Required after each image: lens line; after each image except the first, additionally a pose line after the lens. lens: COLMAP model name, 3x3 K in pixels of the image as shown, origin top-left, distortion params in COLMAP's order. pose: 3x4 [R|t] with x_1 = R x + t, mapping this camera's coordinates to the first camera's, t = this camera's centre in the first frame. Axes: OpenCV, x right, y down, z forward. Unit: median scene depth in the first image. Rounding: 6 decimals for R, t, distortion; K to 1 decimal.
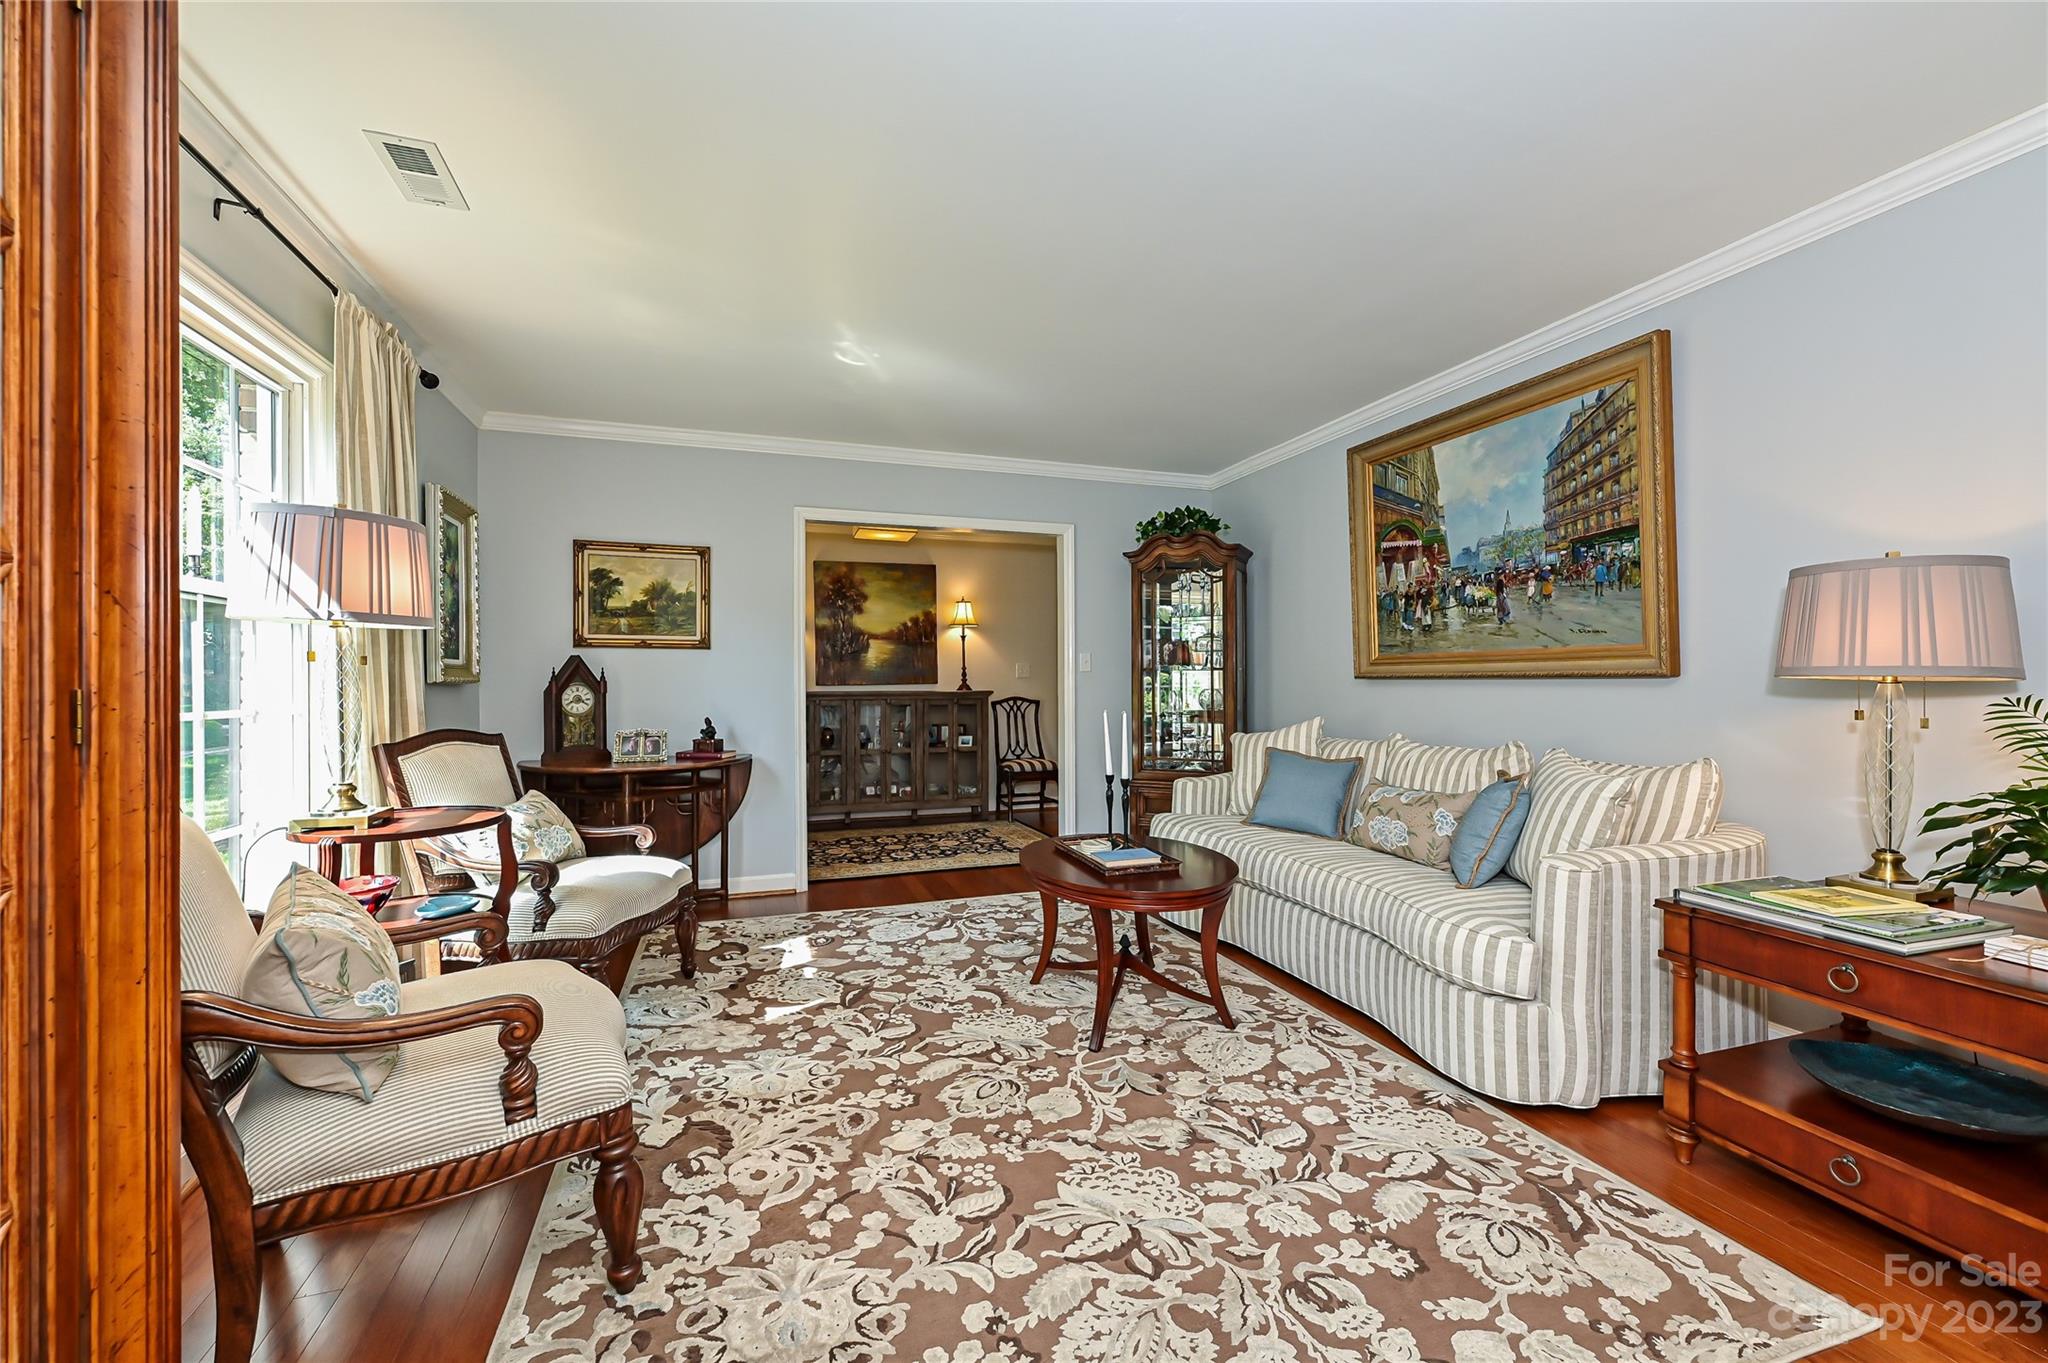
lens RADIAL K [[813.3, 0, 1018.6], [0, 813.3, 683.6], [0, 0, 1]] dist [0.000069, 0.000029]
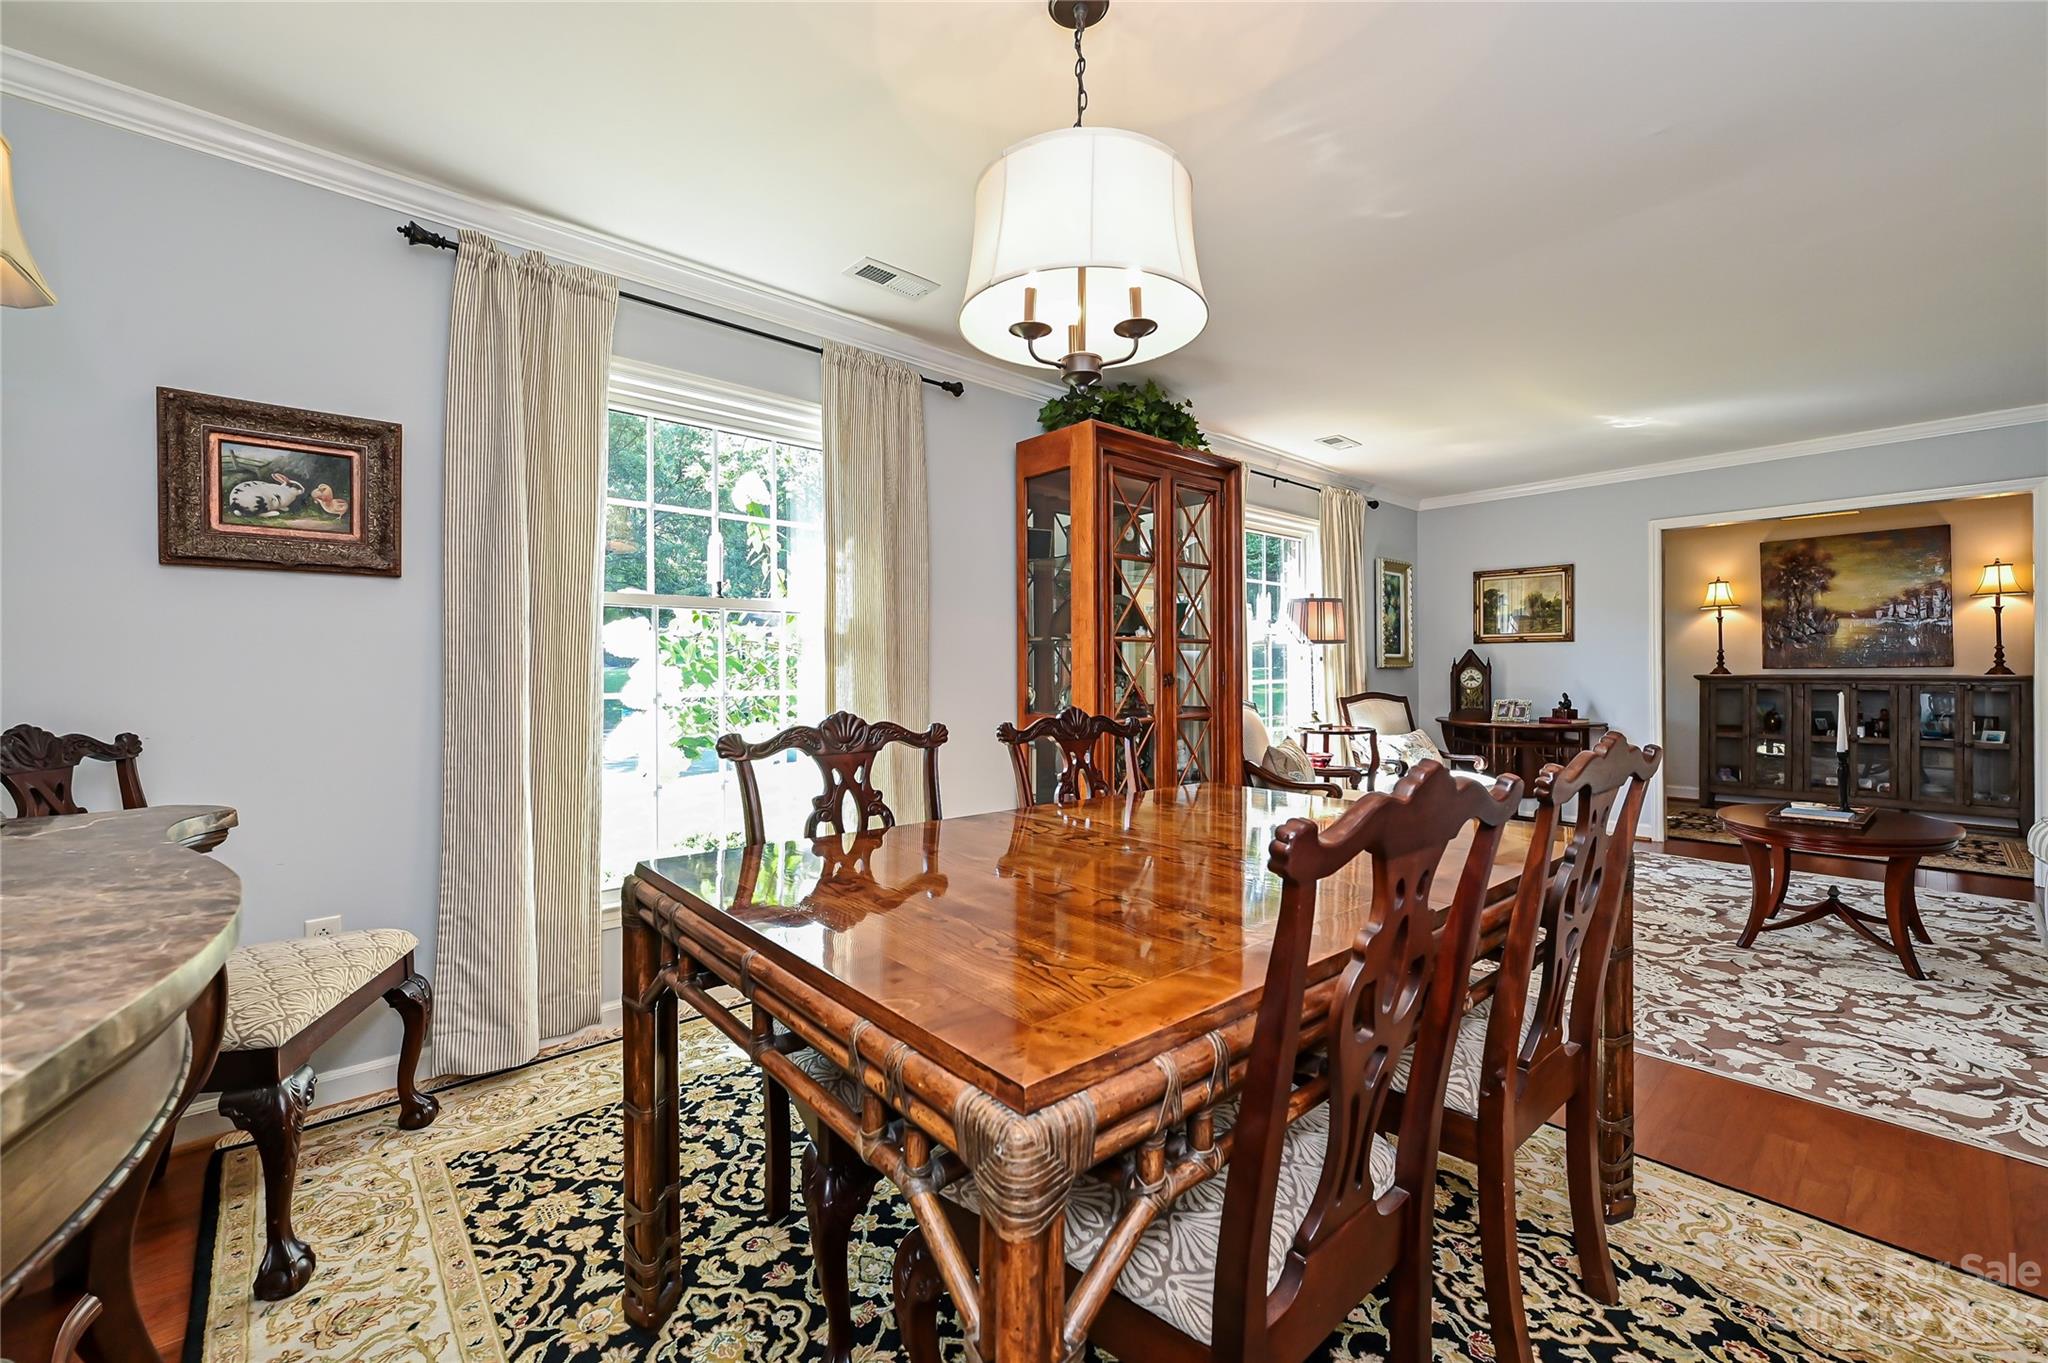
lens RADIAL K [[828.3, 0, 1017.2], [0, 828.3, 655.4], [0, 0, 1]] dist [-0.000529, -0.000133]
pose [[0.385101, -0.013257, -0.922779, 0.589547], [0.002890, 0.999909, -0.013159, -0.005573], [0.922870, 0.002401, 0.385105, -0.402310]]
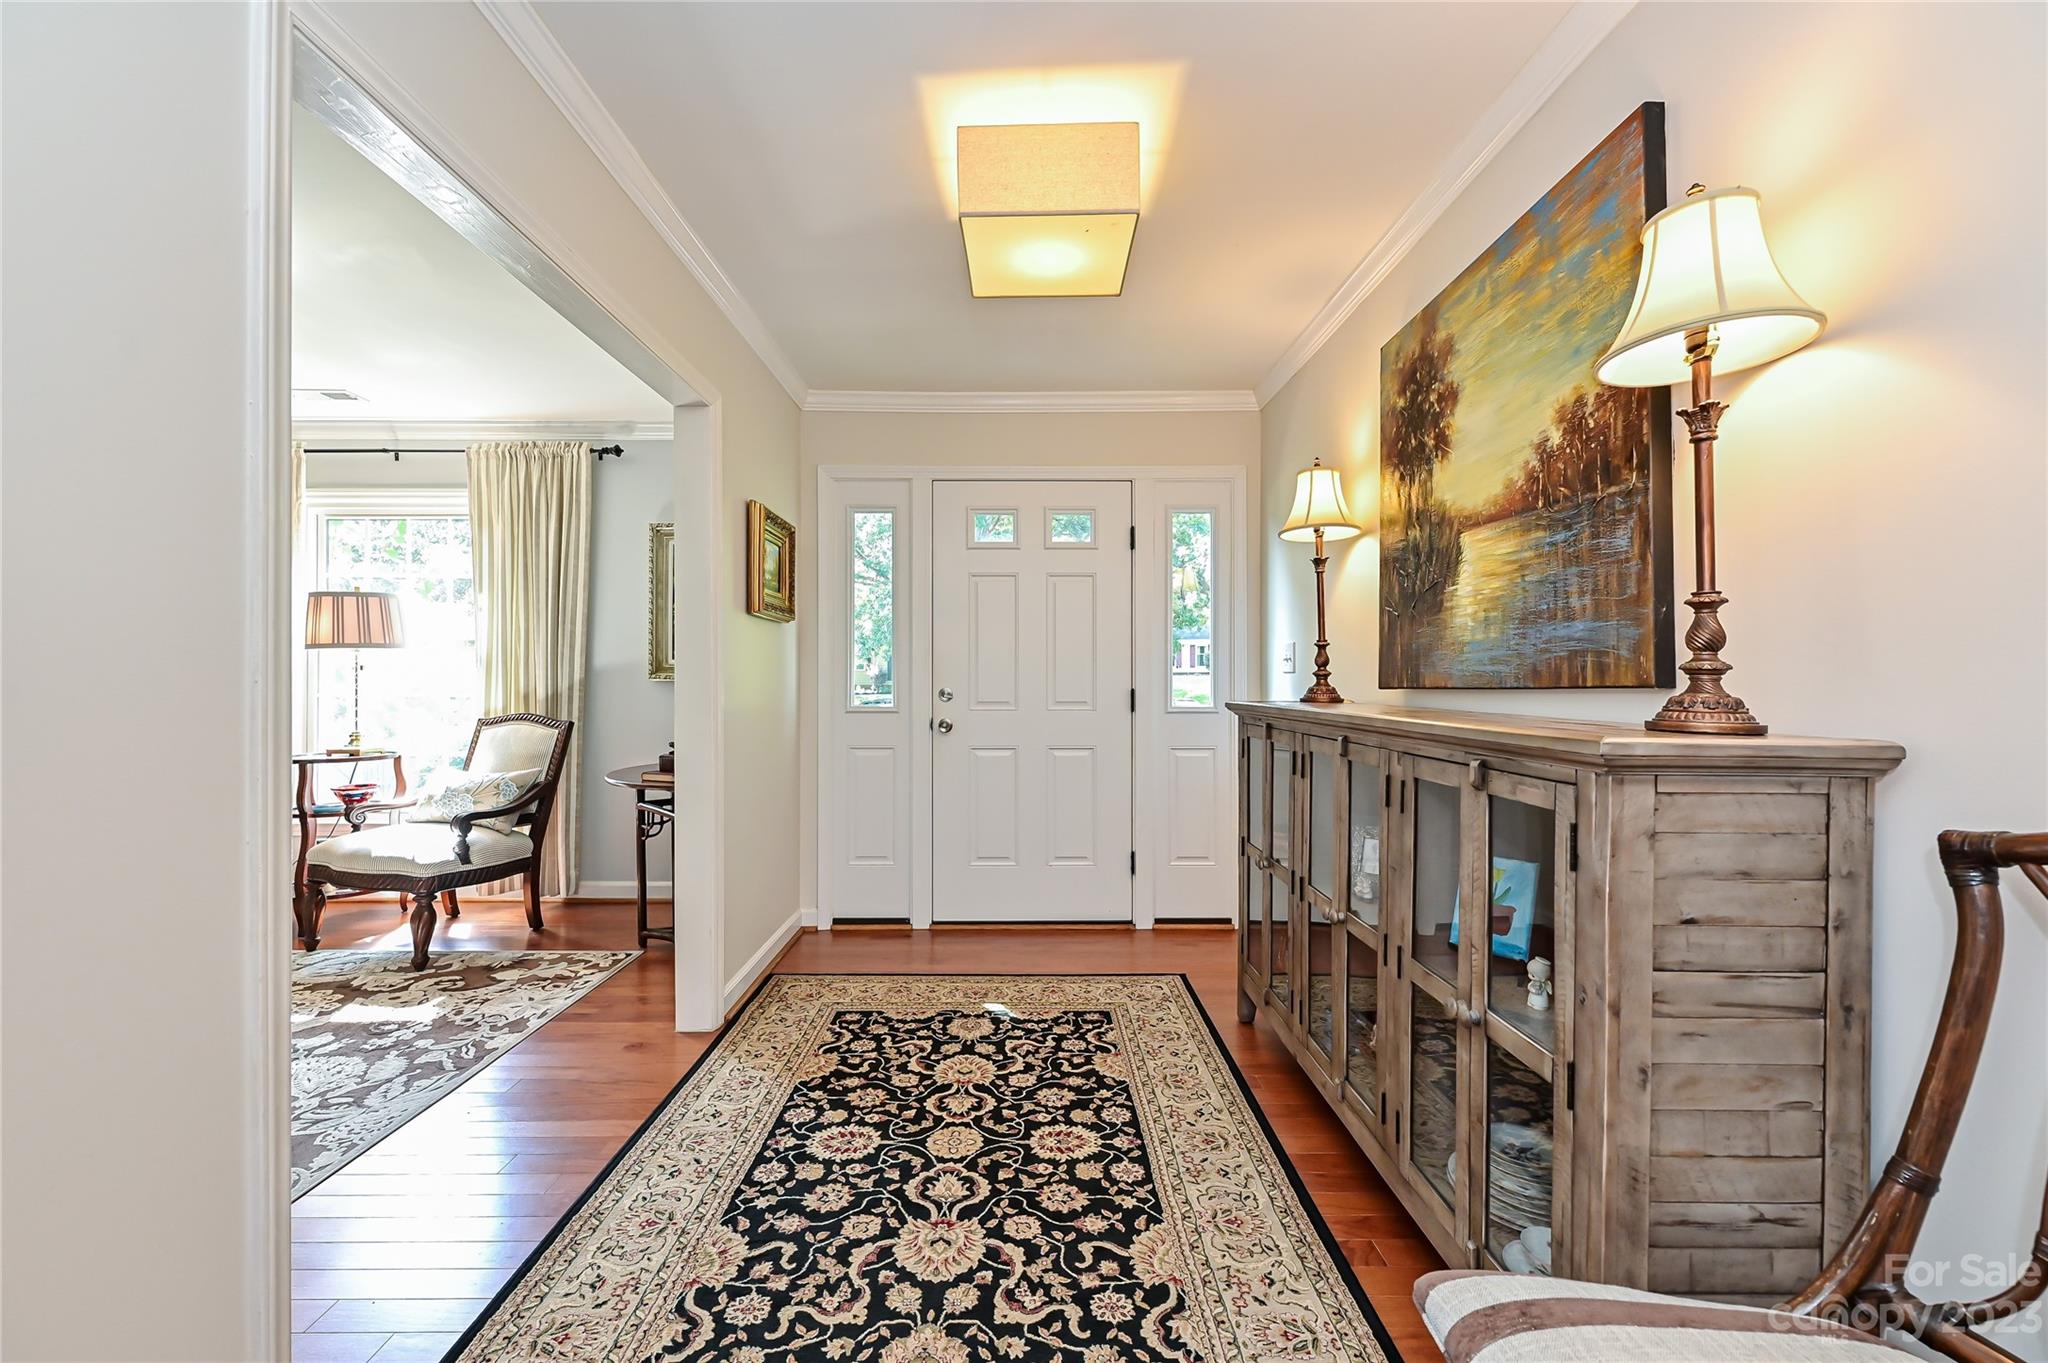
lens RADIAL K [[813.3, 0, 1018.6], [0, 813.3, 683.6], [0, 0, 1]] dist [0.000069, 0.000029]
pose [[-0.327031, 0.004073, -0.945005, 0.264523], [-0.001342, 0.999988, 0.004774, -0.004400], [0.945013, 0.002829, -0.327021, 1.723917]]
